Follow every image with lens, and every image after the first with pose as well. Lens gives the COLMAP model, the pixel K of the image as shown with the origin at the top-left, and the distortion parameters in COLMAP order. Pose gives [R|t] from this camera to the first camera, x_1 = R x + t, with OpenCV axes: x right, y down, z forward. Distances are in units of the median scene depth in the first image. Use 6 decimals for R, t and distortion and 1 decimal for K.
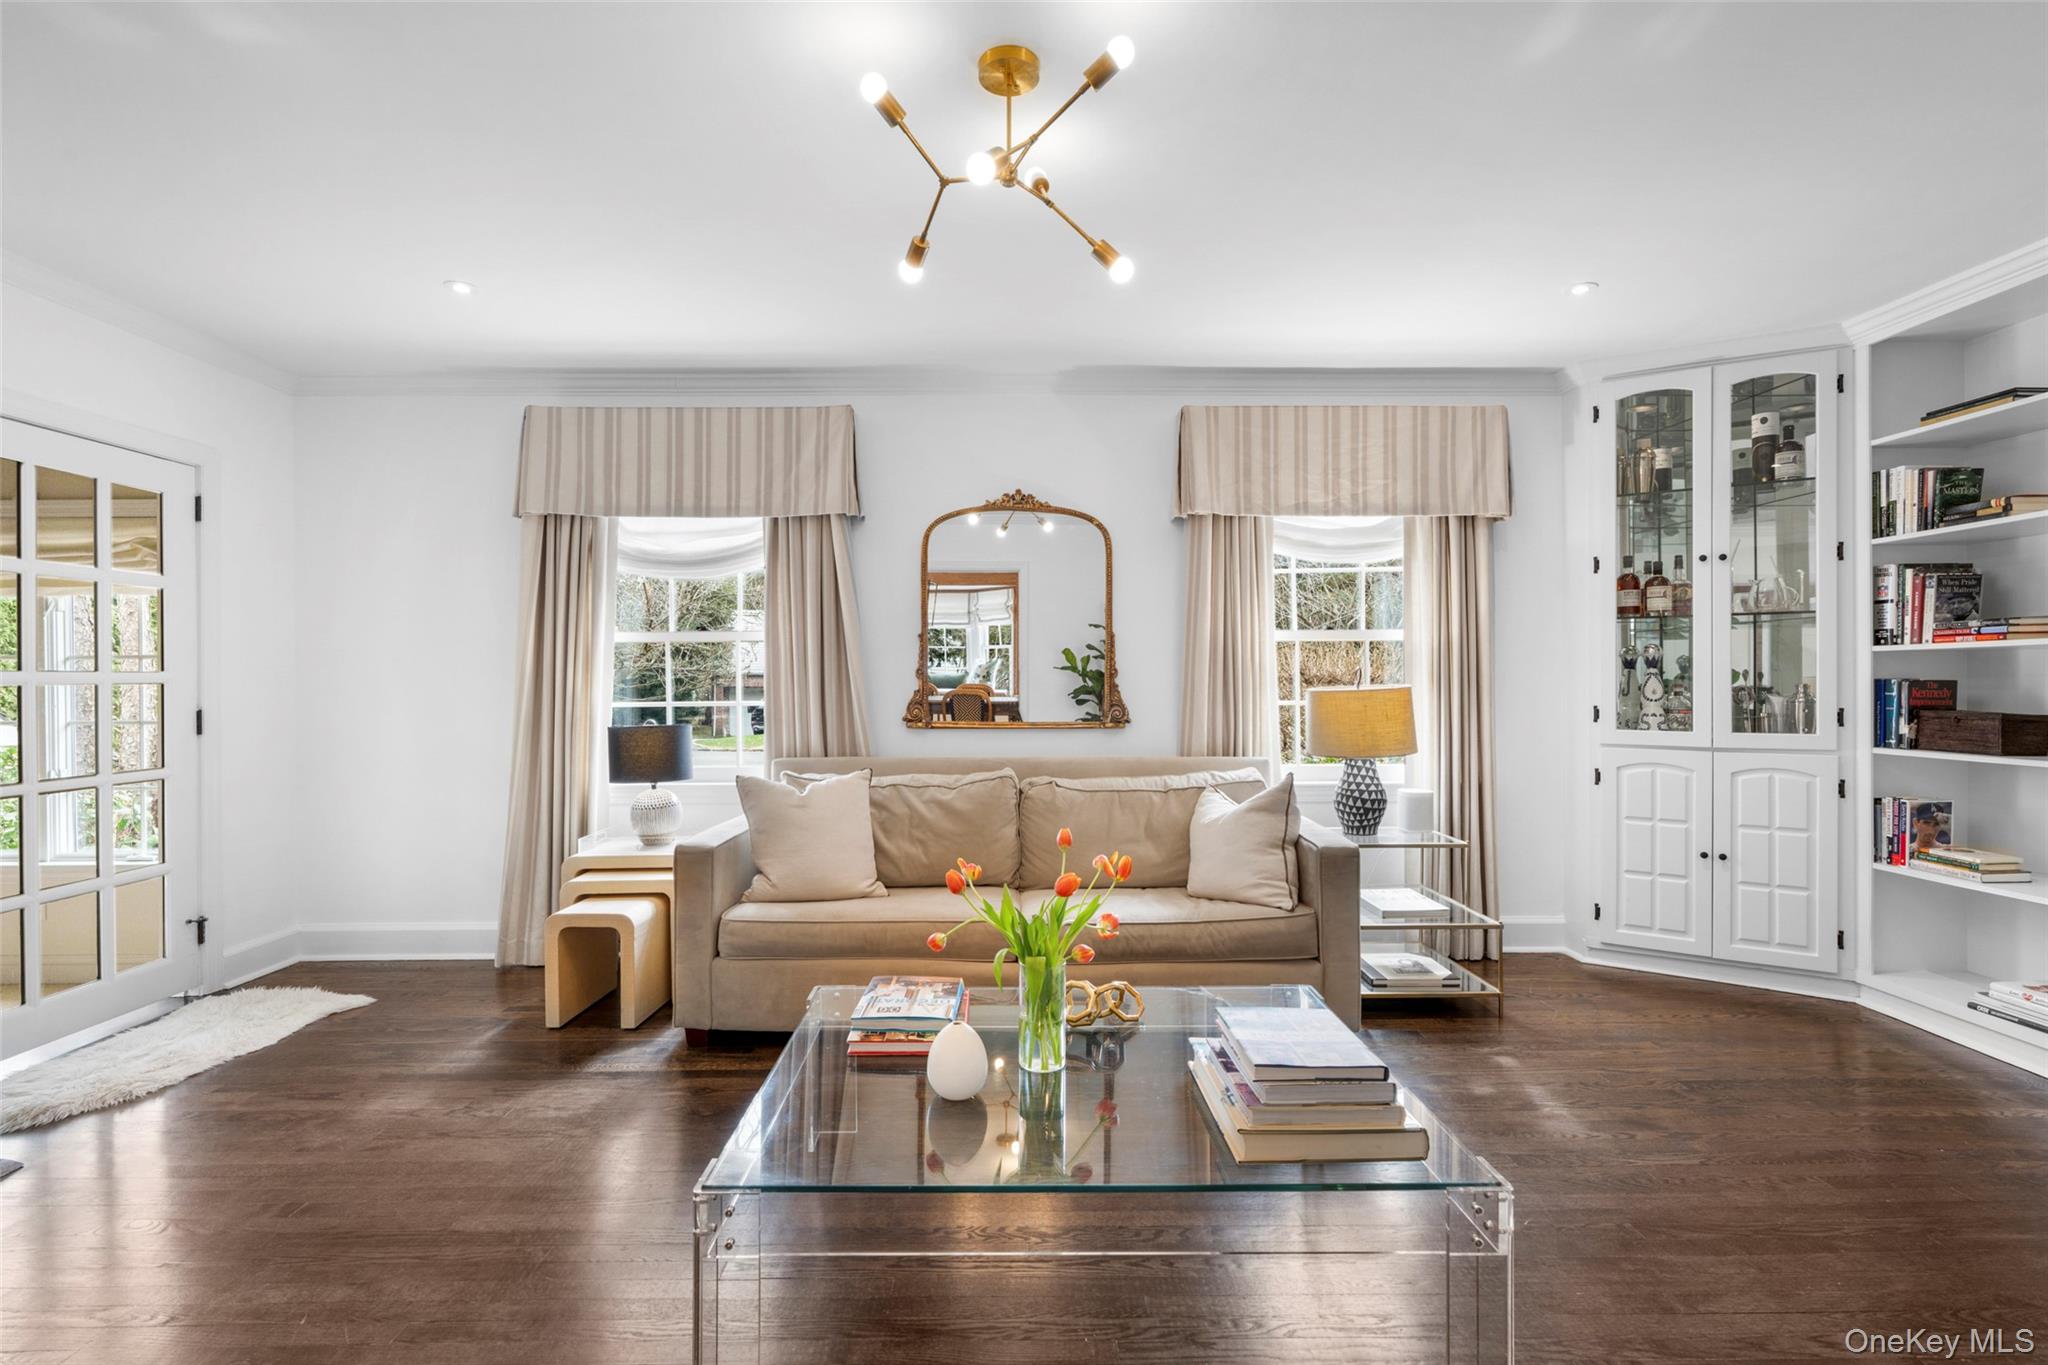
lens RADIAL K [[953.4, 0, 993.8], [0, 953.4, 672.1], [0, 0, 1]] dist [0.000493, 0.000201]
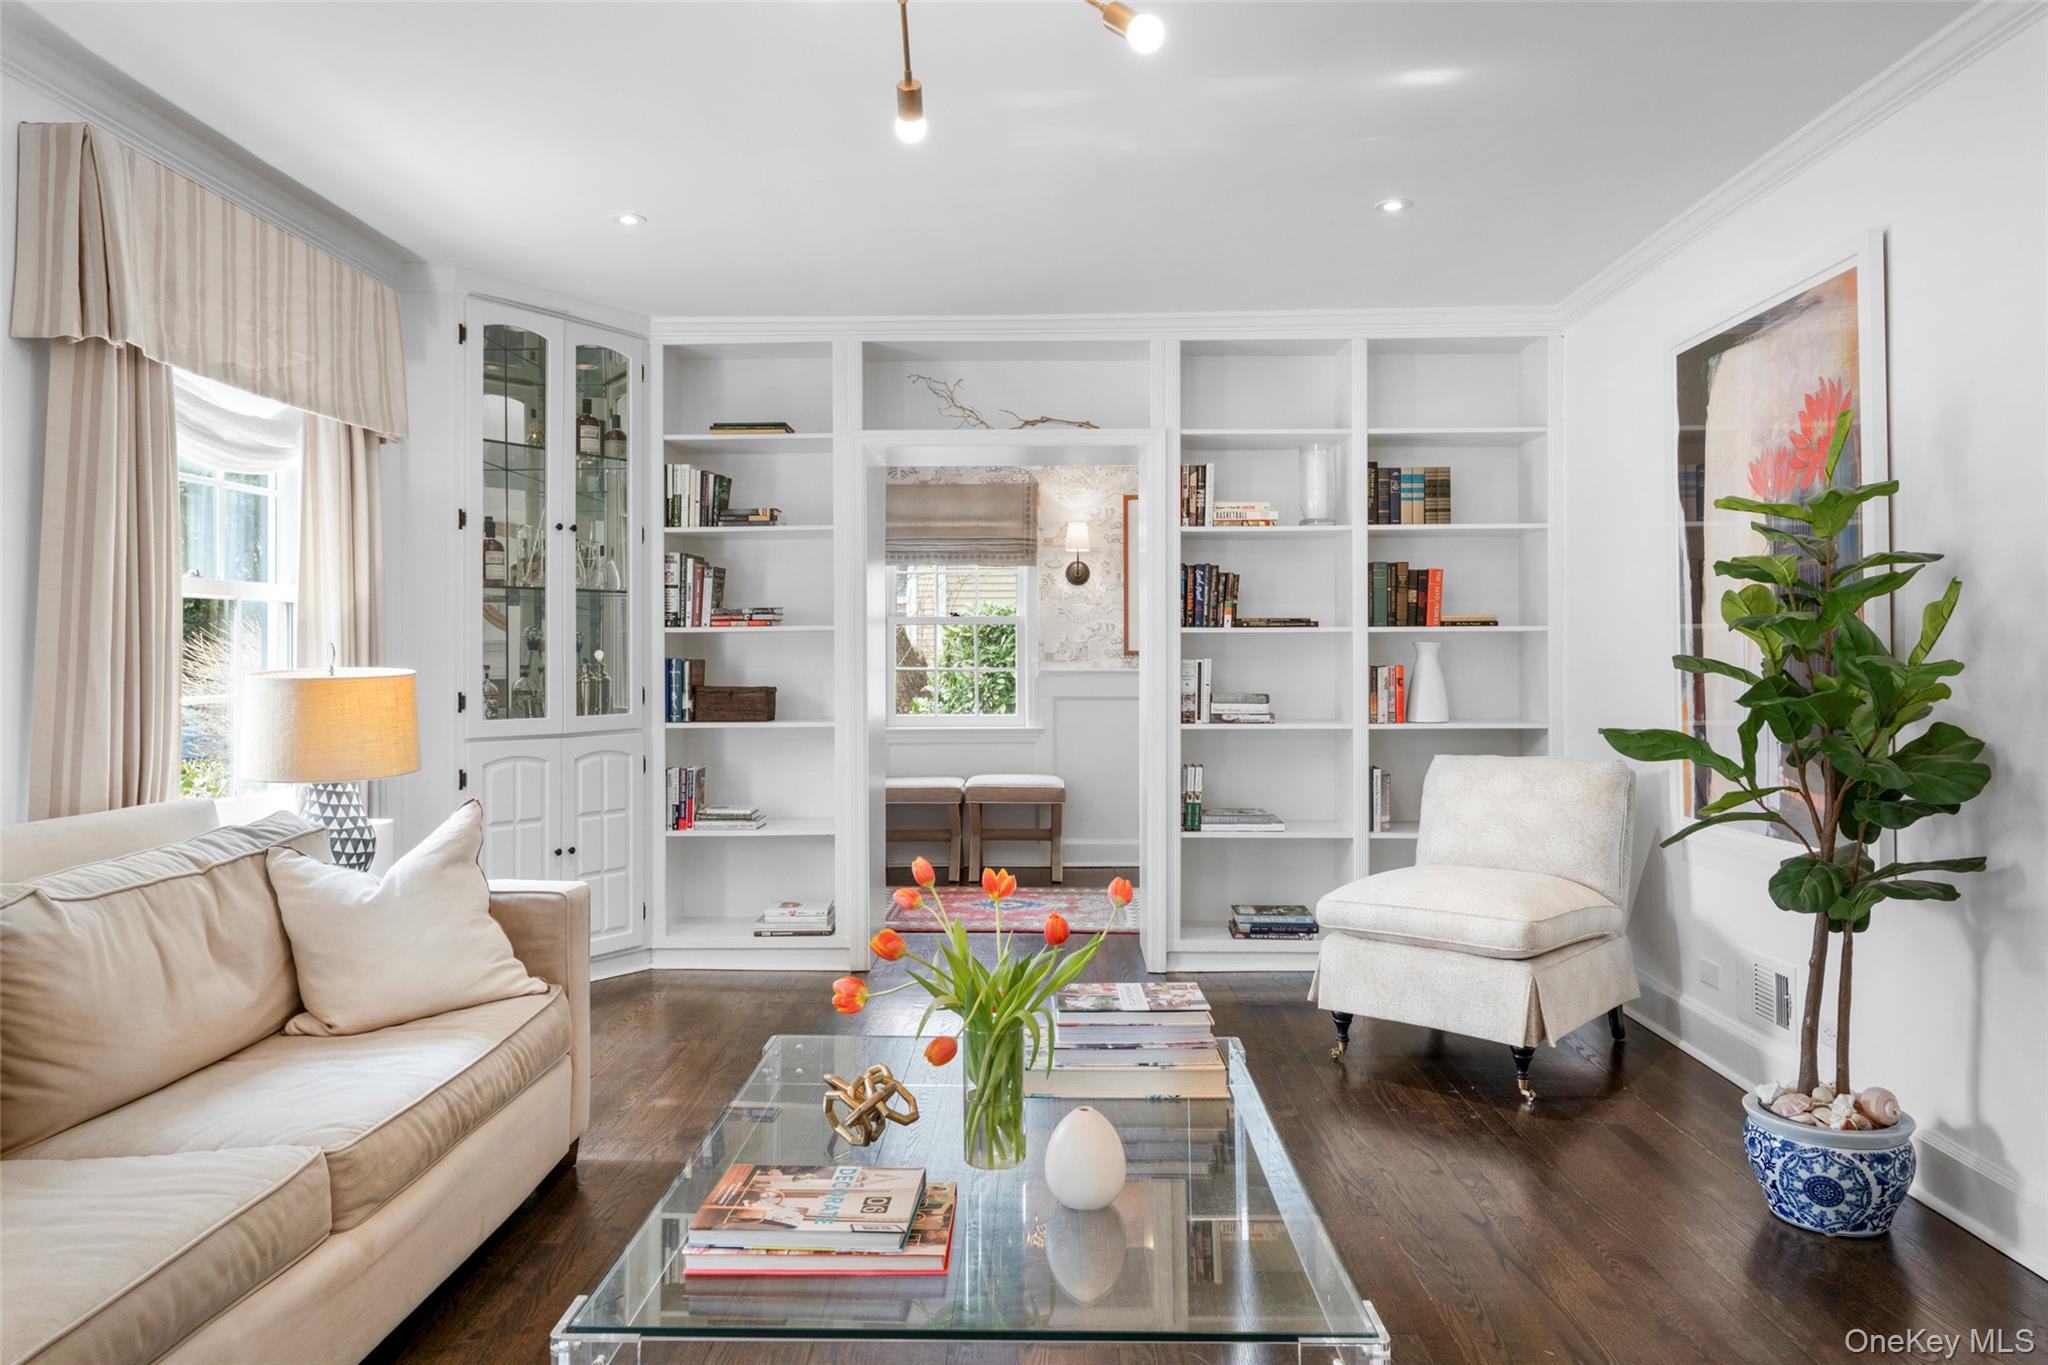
lens RADIAL K [[1393.2, 0, 1024.6], [0, 1393.2, 647.2], [0, 0, 1]] dist [-0.002132, -0.000306]
pose [[0.011473, 0.009268, 0.999891, -0.638117], [0.000917, 0.999957, -0.009279, 0.009479], [-0.999934, 0.001024, 0.011464, 0.584946]]
